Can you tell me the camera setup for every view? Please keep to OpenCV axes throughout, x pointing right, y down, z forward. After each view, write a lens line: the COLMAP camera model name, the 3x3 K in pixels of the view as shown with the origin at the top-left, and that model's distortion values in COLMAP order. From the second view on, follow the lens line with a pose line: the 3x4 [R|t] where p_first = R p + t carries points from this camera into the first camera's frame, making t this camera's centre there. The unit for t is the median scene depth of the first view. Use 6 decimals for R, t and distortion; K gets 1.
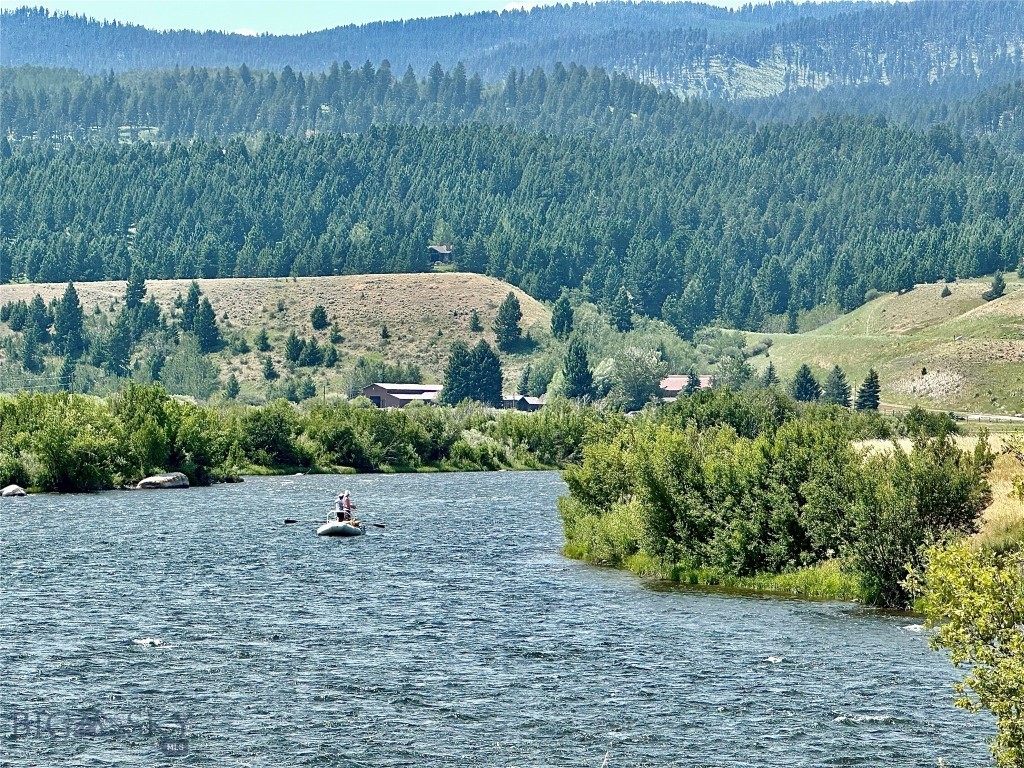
lens RADIAL K [[4110.0, 0, 512.0], [0, 4110.0, 379.7], [0, 0, 1]] dist [-2.936568, 0.000000]
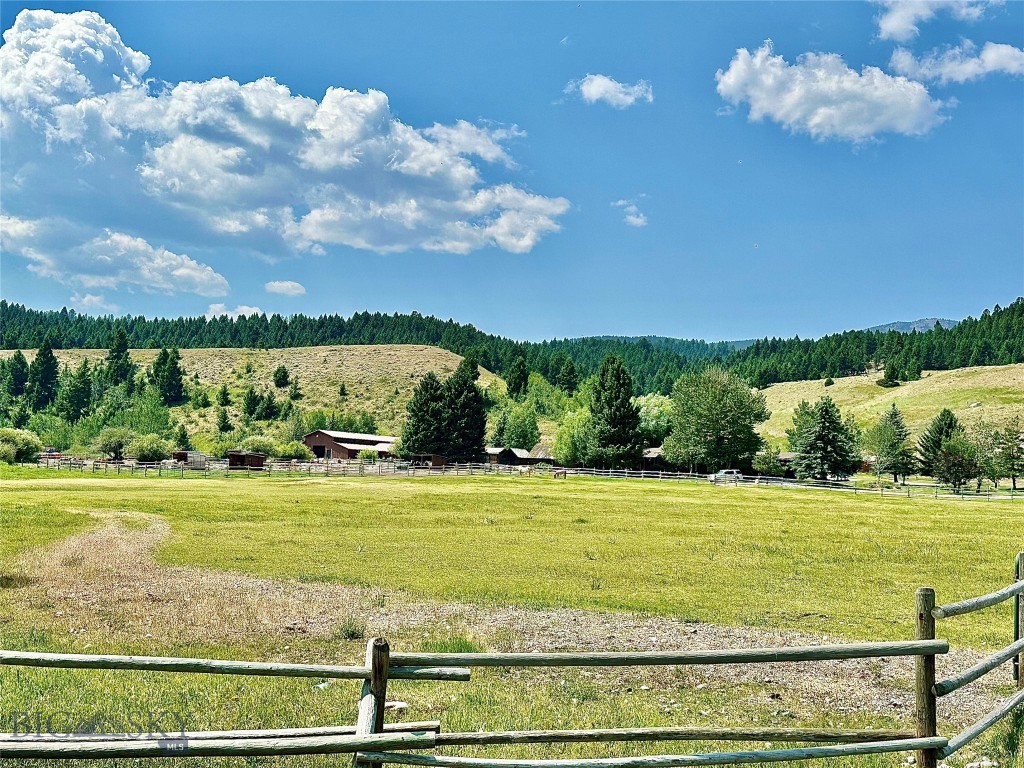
lens RADIAL K [[1059.5, 0, 529.6], [0, 1059.5, 396.0], [0, 0, 1]] dist [-0.018813, 0.000000]
pose [[0.992540, 0.038416, 0.115713, -0.015096], [-0.030041, 0.996859, -0.073274, 0.007978], [-0.118164, 0.069251, 0.990576, 0.729440]]
